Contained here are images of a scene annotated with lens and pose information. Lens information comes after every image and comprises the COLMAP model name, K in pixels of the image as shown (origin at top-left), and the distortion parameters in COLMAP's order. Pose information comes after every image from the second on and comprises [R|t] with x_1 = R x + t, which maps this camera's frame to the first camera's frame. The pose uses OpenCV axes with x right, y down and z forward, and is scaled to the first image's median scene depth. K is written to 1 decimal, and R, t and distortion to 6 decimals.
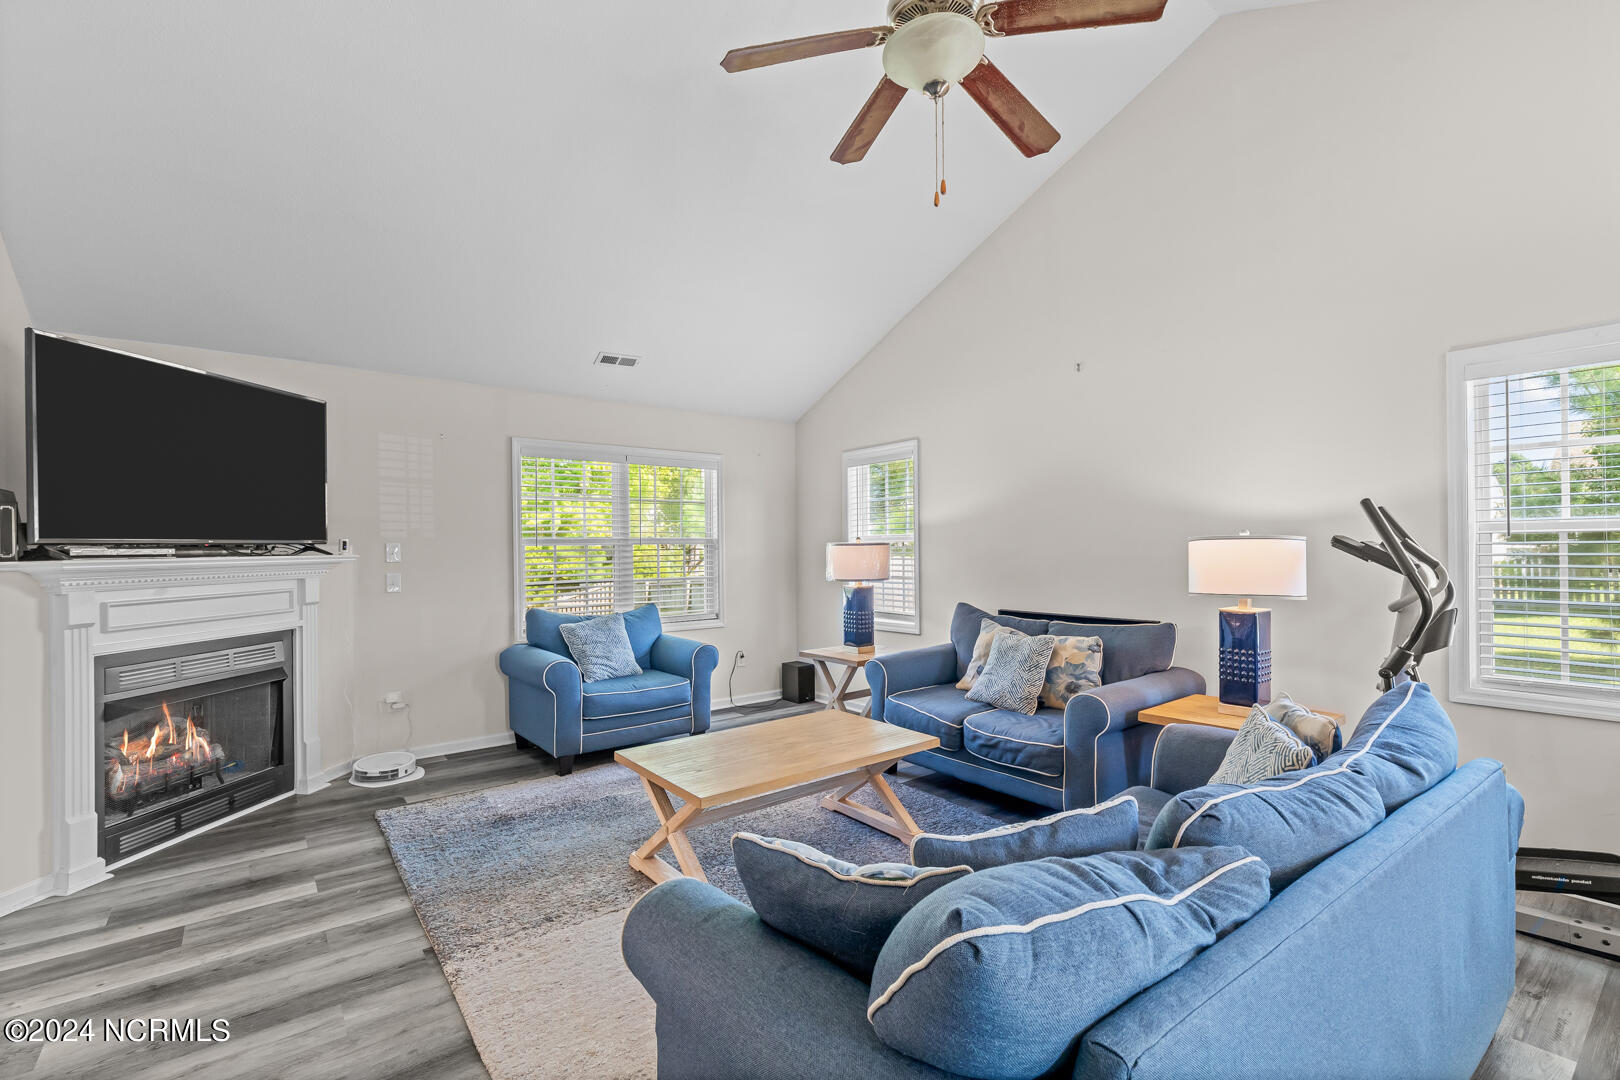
lens RADIAL K [[731.5, 0, 822.2], [0, 731.5, 541.1], [0, 0, 1]] dist [0.005129, -0.000721]
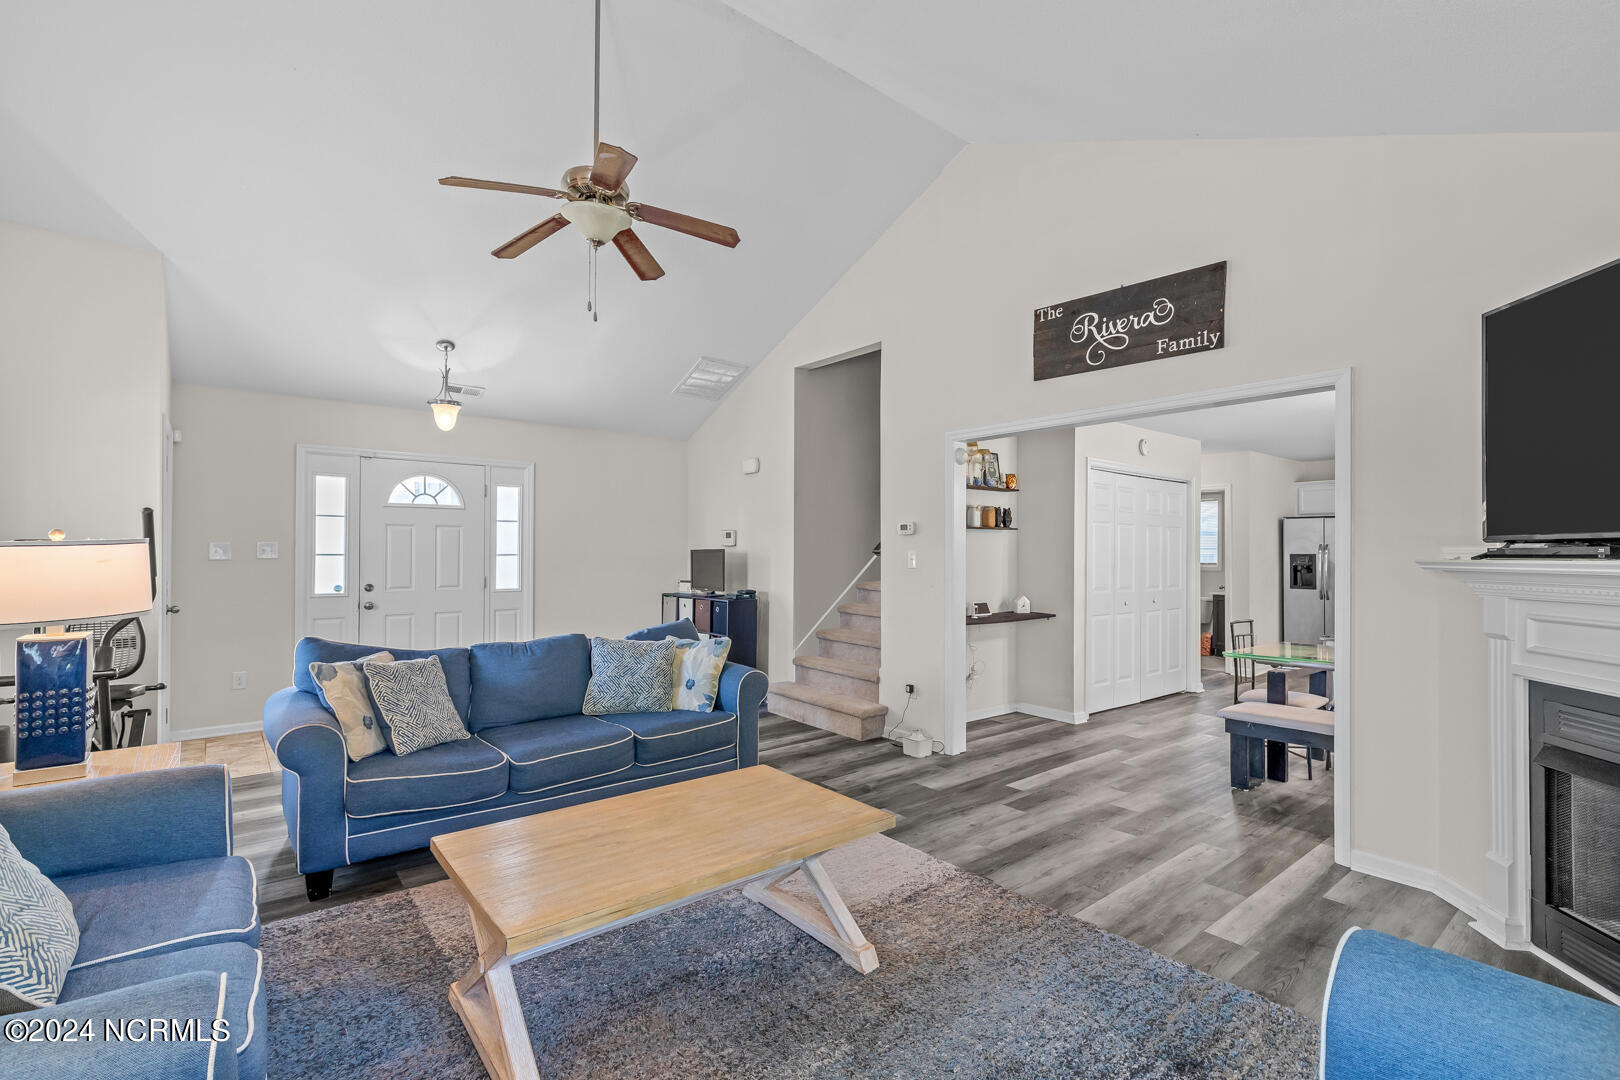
lens RADIAL K [[731.5, 0, 814.3], [0, 731.5, 541.7], [0, 0, 1]] dist [0.005129, -0.000721]
pose [[-0.999890, 0.006863, -0.013184, -0.162277], [0.007089, 0.999826, -0.017229, 0.011250], [0.013063, -0.017321, -0.999765, 1.496413]]
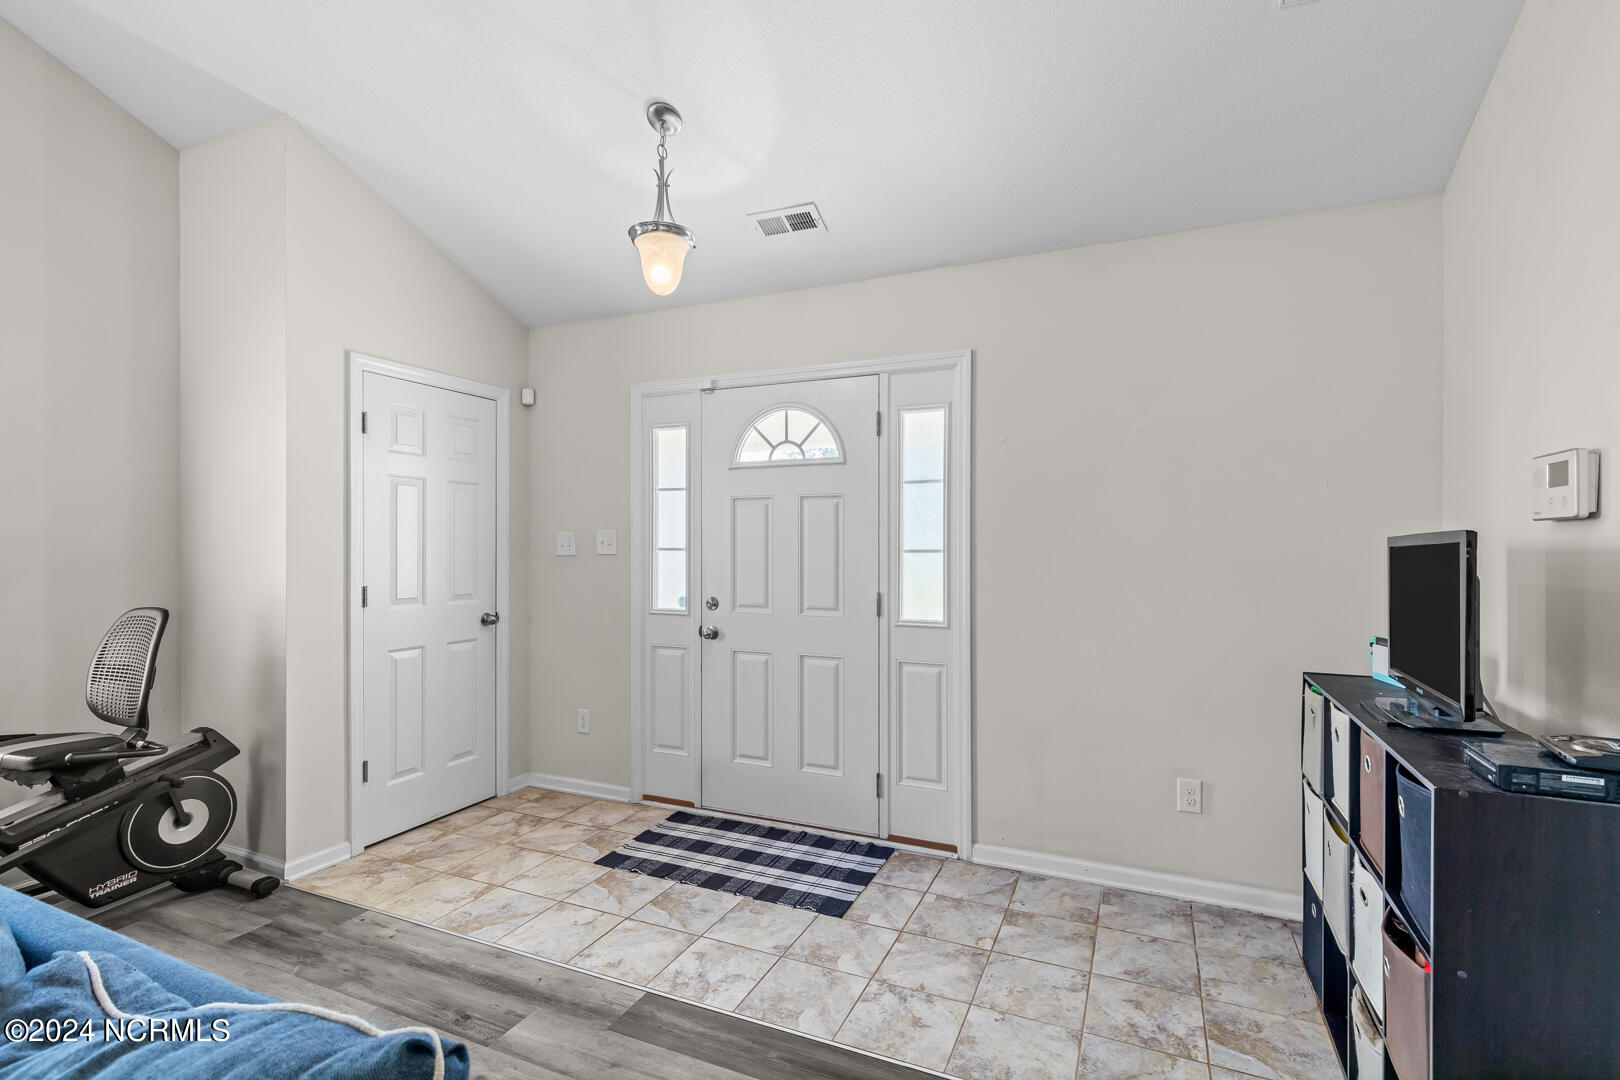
lens RADIAL K [[731.5, 0, 836.2], [0, 731.5, 545.9], [0, 0, 1]] dist [0.005129, -0.000721]
pose [[-0.474832, 0.006461, 0.880053, -0.147864], [0.000050, 0.999973, -0.007314, 0.007371], [-0.880076, -0.003429, -0.474820, 0.230484]]
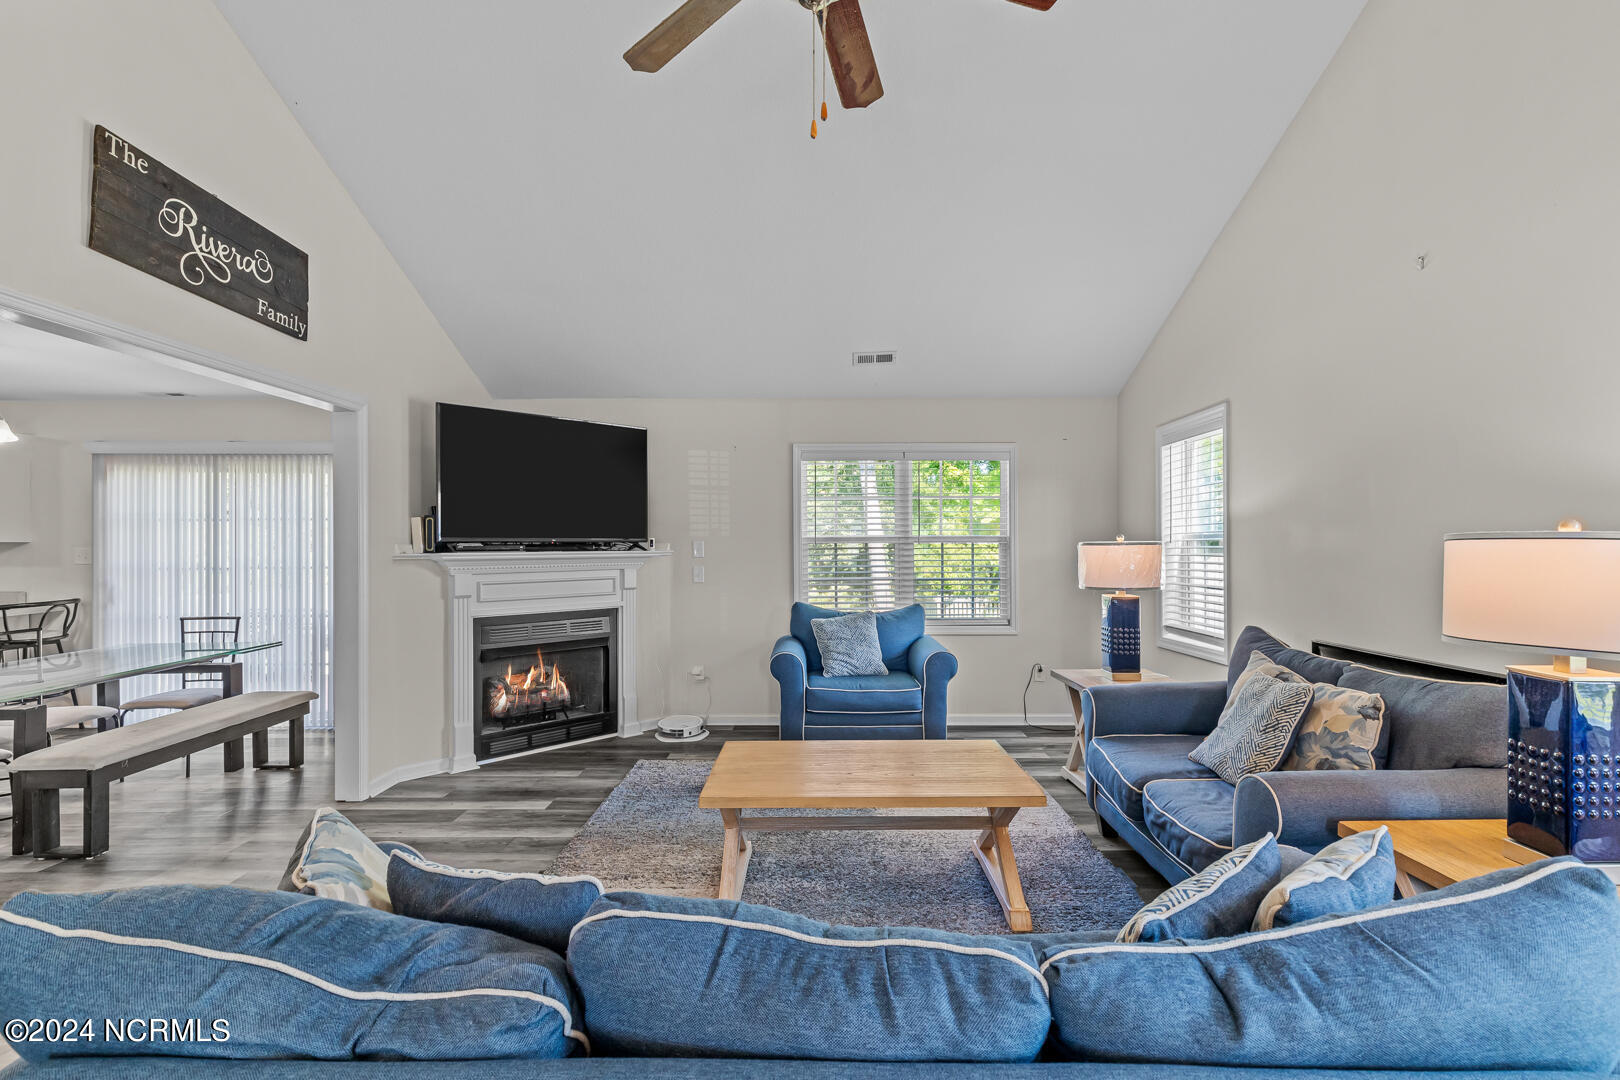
lens RADIAL K [[731.5, 0, 812.2], [0, 731.5, 542.2], [0, 0, 1]] dist [0.005129, -0.000721]
pose [[0.785144, 0.002882, -0.619306, 0.382083], [0.000947, 0.999982, 0.005854, -0.003014], [0.619312, -0.005183, 0.785128, 0.216788]]
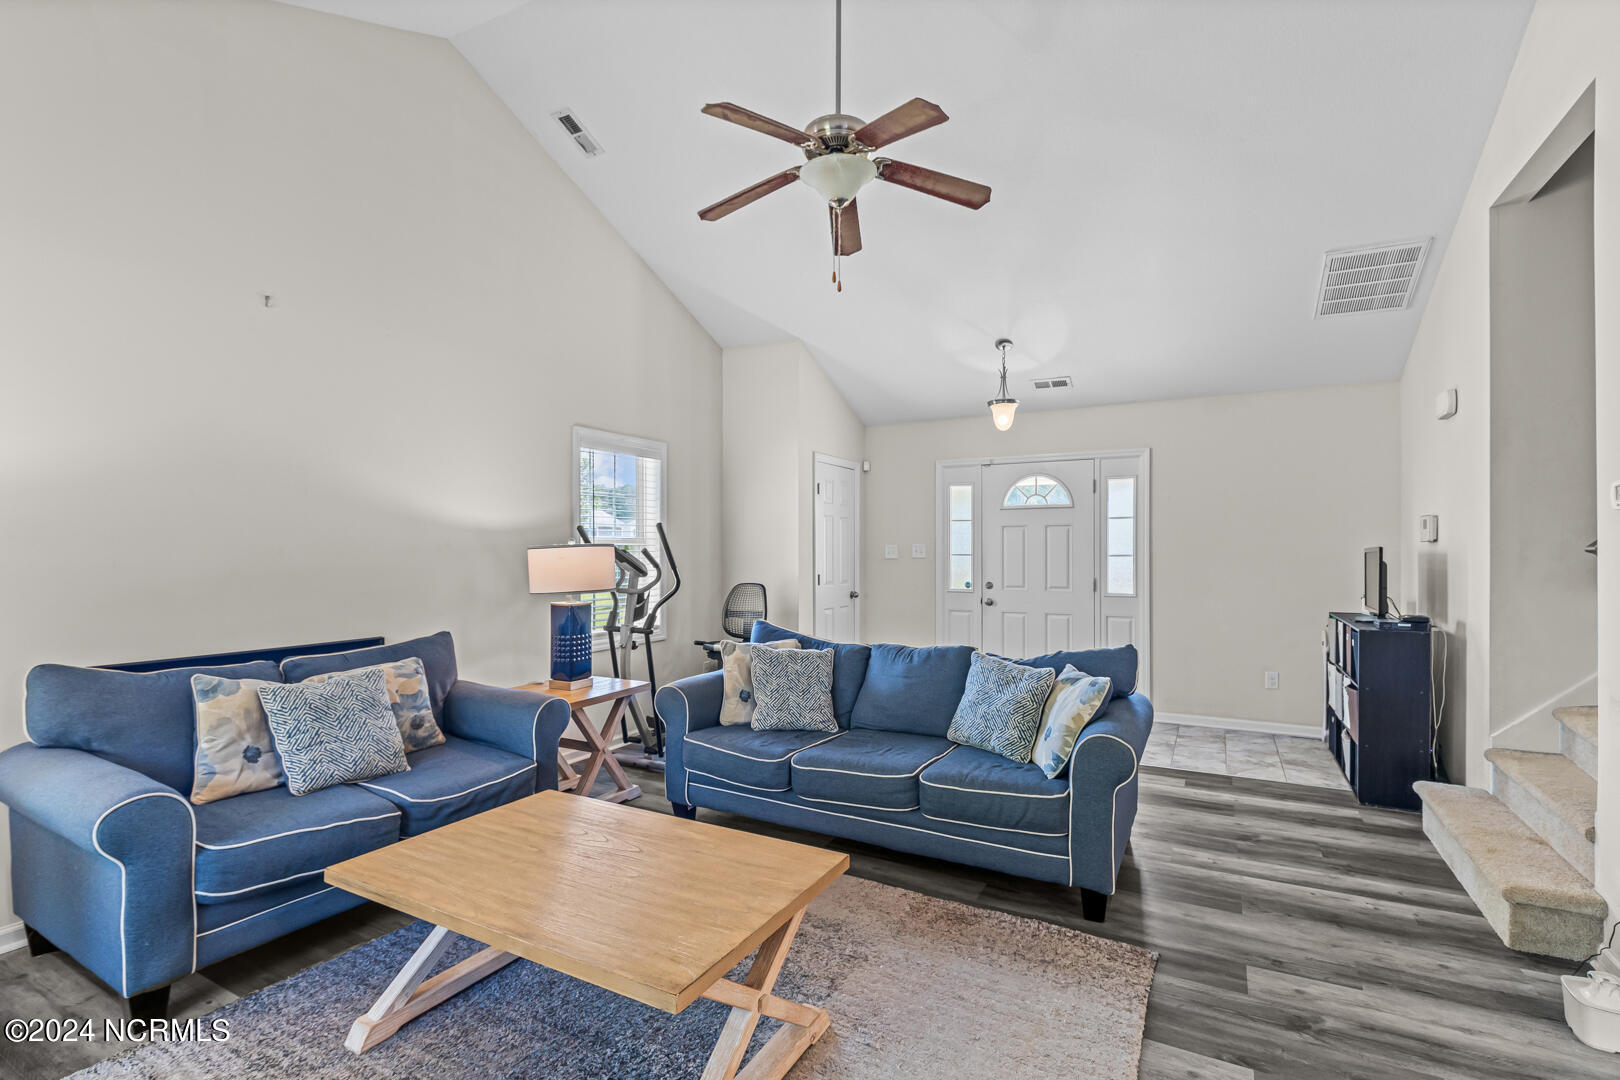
lens RADIAL K [[731.5, 0, 839.1], [0, 731.5, 548.7], [0, 0, 1]] dist [0.005129, -0.000721]
pose [[-0.409343, 0.013330, 0.912283, -0.629931], [0.000954, 0.999899, -0.014183, 0.014753], [-0.912380, -0.004936, -0.409314, 0.926140]]
